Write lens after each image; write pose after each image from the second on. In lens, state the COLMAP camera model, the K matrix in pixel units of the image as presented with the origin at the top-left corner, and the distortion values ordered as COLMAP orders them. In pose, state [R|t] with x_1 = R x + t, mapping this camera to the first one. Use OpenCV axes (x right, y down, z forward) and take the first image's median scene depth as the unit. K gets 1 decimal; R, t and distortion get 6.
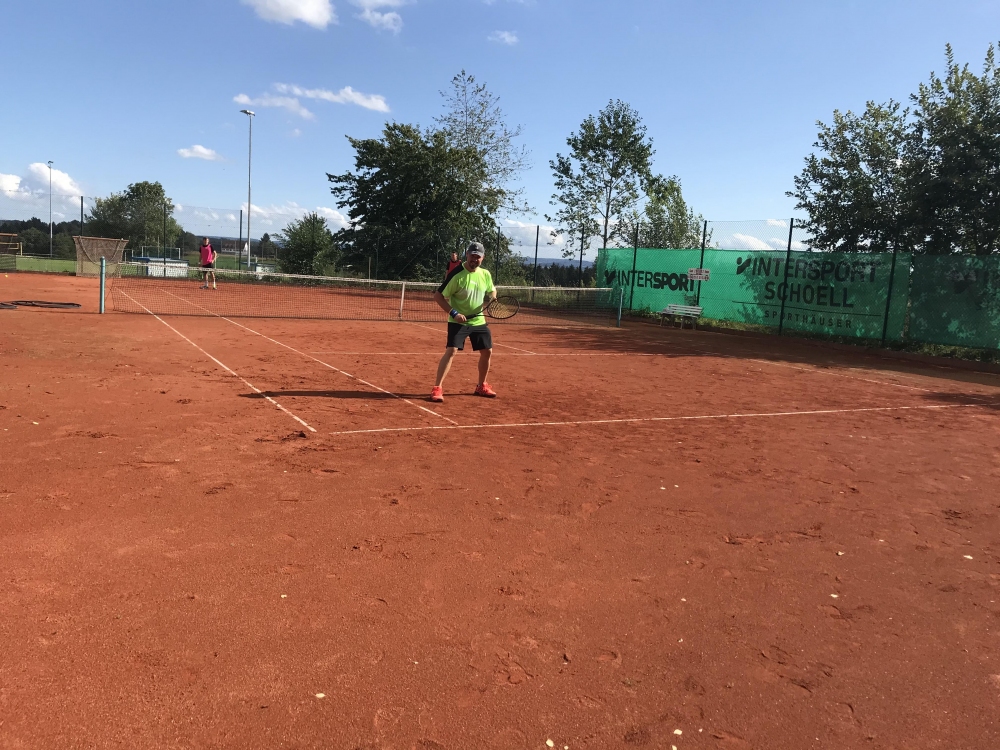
lens RADIAL K [[829.6, 0, 505.9], [0, 829.6, 367.0], [0, 0, 1]] dist [0.025045, -0.014792]
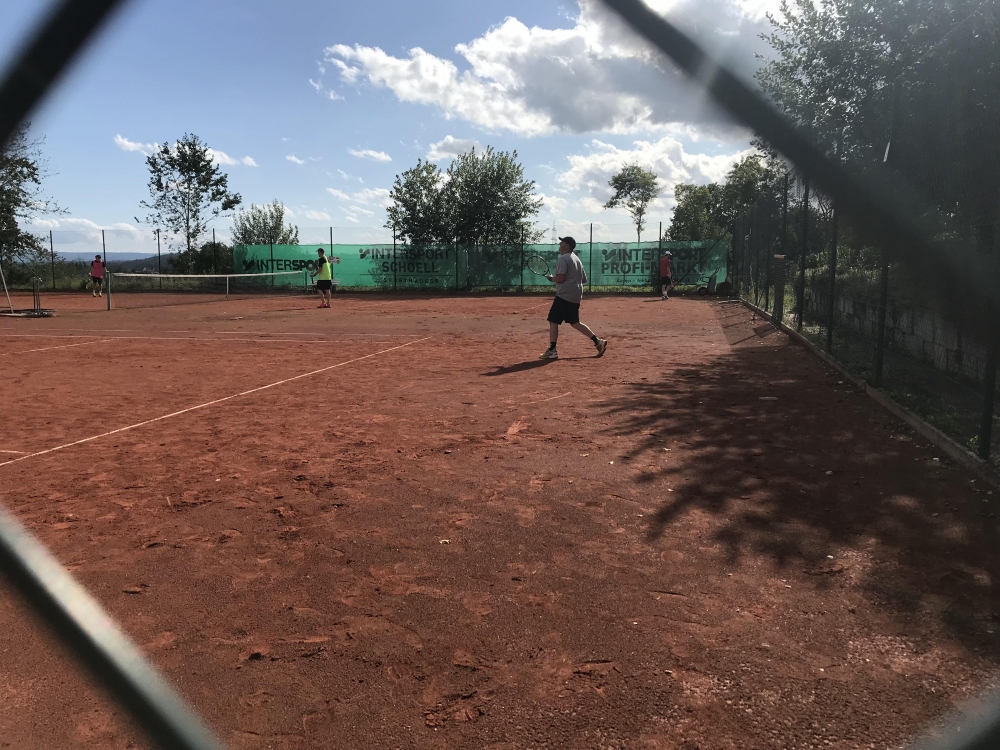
lens RADIAL K [[829.6, 0, 514.2], [0, 829.6, 348.1], [0, 0, 1]] dist [0.025045, -0.014792]
pose [[0.654983, -0.143715, 0.741851, -0.702315], [0.133812, 0.988291, 0.073313, -0.009782], [-0.743701, 0.051250, 0.666545, -0.326011]]
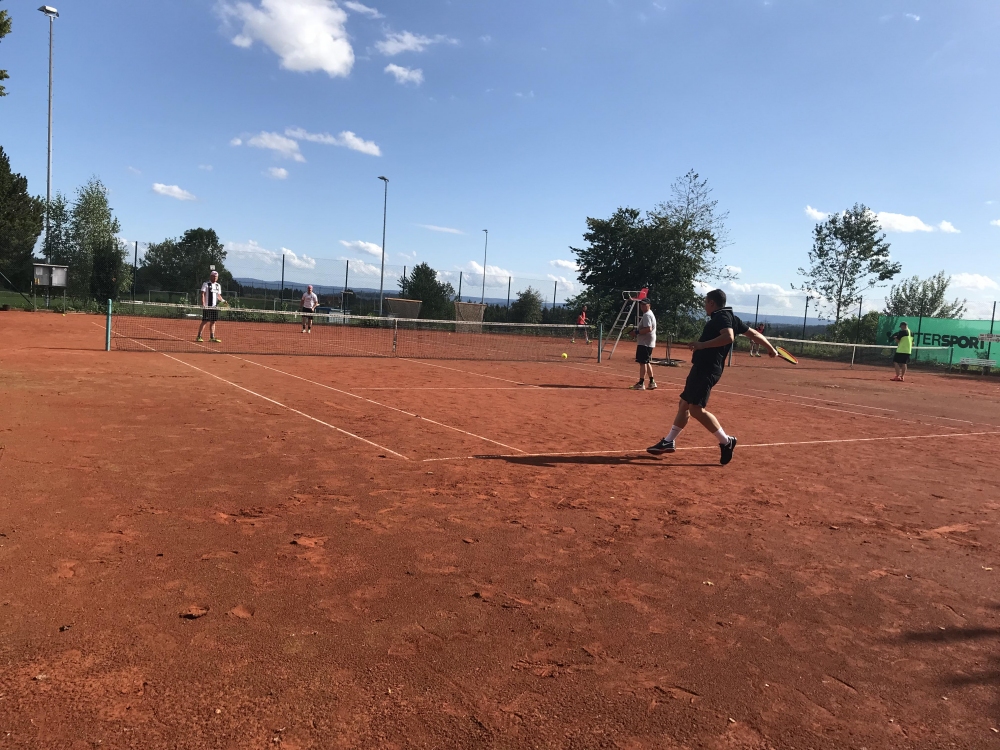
lens RADIAL K [[829.6, 0, 499.1], [0, 829.6, 380.2], [0, 0, 1]] dist [0.025045, -0.014792]
pose [[0.997979, -0.003469, 0.063444, -0.656972], [0.005104, 0.999658, -0.025639, -0.002529], [-0.063334, 0.025911, 0.997656, -0.378532]]
